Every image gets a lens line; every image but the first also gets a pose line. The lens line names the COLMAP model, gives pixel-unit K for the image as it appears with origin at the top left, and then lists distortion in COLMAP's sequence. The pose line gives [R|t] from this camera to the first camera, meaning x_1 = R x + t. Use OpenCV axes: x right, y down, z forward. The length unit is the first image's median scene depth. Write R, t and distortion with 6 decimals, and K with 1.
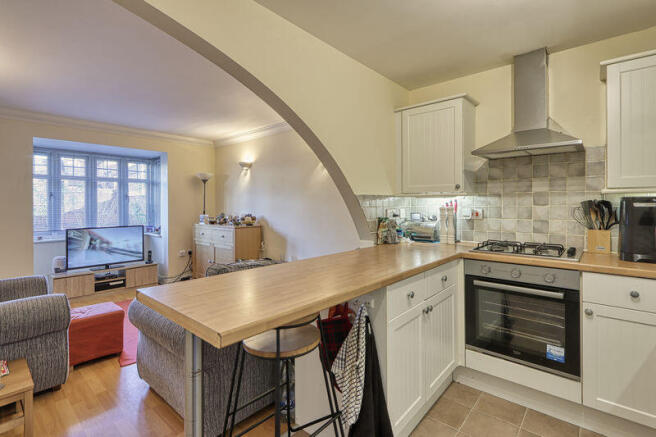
lens RADIAL K [[310.3, 0, 325.8], [0, 310.3, 209.8], [0, 0, 1]] dist [0.000640, -0.001111]
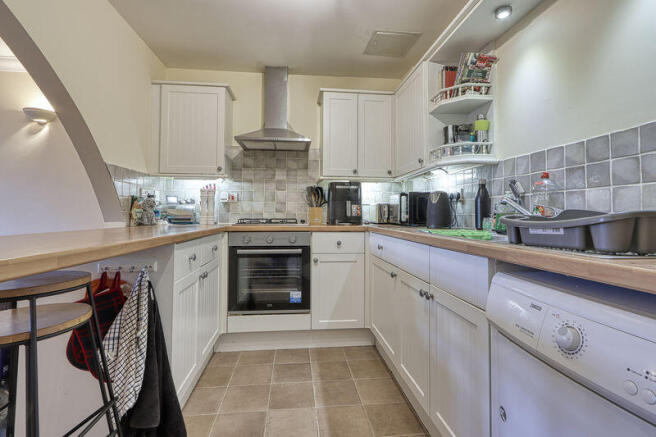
lens RADIAL K [[310.3, 0, 325.8], [0, 310.3, 209.8], [0, 0, 1]] dist [0.000640, -0.001111]
pose [[0.677575, 0.020569, 0.735166, -0.128315], [-0.000648, 0.999625, -0.027372, 0.110777], [-0.735453, 0.018070, 0.677334, 0.005620]]
